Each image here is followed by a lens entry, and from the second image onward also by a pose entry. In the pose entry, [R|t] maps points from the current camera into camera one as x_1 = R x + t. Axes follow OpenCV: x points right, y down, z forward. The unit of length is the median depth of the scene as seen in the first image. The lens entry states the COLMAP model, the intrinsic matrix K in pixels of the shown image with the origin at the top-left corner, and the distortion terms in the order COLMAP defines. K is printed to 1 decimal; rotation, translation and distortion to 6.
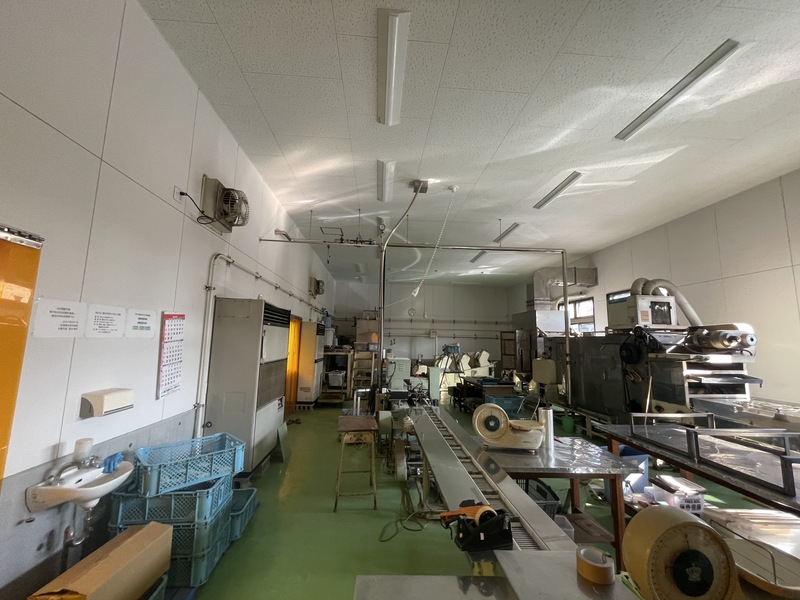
lens RADIAL K [[325.1, 0, 400.0], [0, 325.1, 300.0], [0, 0, 1]] dist [-0.001295, -0.000609]
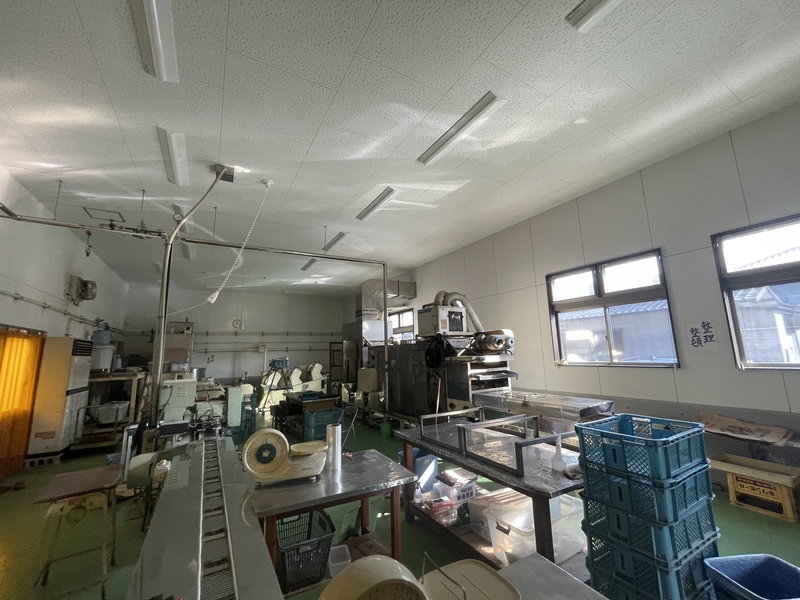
lens RADIAL K [[325.1, 0, 400.0], [0, 325.1, 300.0], [0, 0, 1]] dist [-0.001295, -0.000609]
pose [[0.894578, 0.025430, 0.446188, 0.106661], [-0.009134, 0.999212, -0.038635, 0.009962], [-0.446818, 0.030487, 0.894105, 0.051204]]
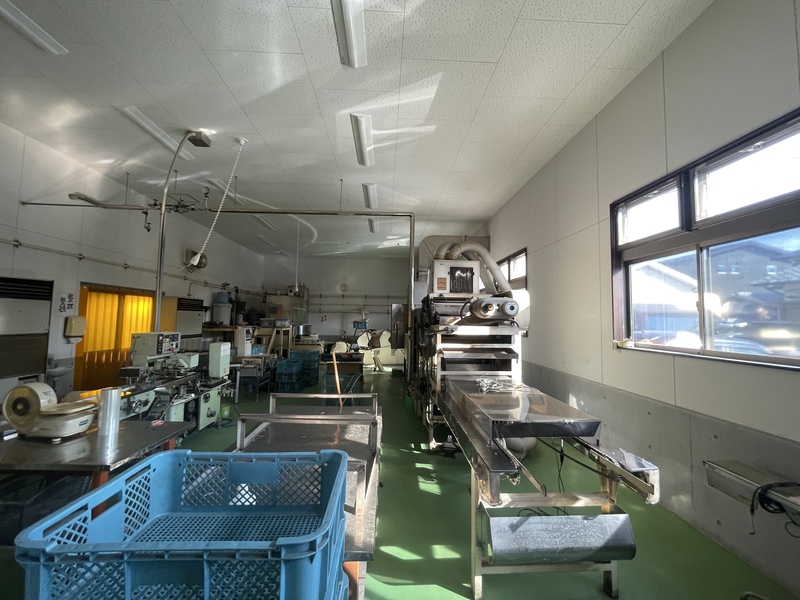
lens RADIAL K [[325.1, 0, 400.0], [0, 325.1, 300.0], [0, 0, 1]] dist [-0.001295, -0.000609]
pose [[0.999682, -0.007652, -0.024009, 0.651053], [0.009246, 0.997710, 0.067006, 0.032856], [0.023441, -0.067207, 0.997464, 0.113626]]
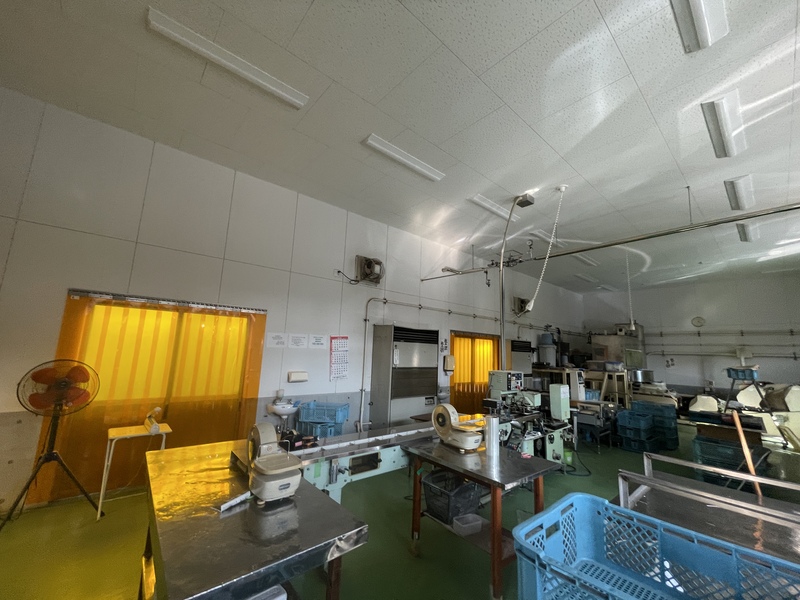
lens RADIAL K [[325.1, 0, 400.0], [0, 325.1, 300.0], [0, 0, 1]] dist [-0.001295, -0.000609]
pose [[0.603494, -0.124289, -0.787621, 0.609571], [0.076225, 0.992246, -0.098174, 0.027140], [0.793716, -0.000789, 0.608288, 0.085642]]
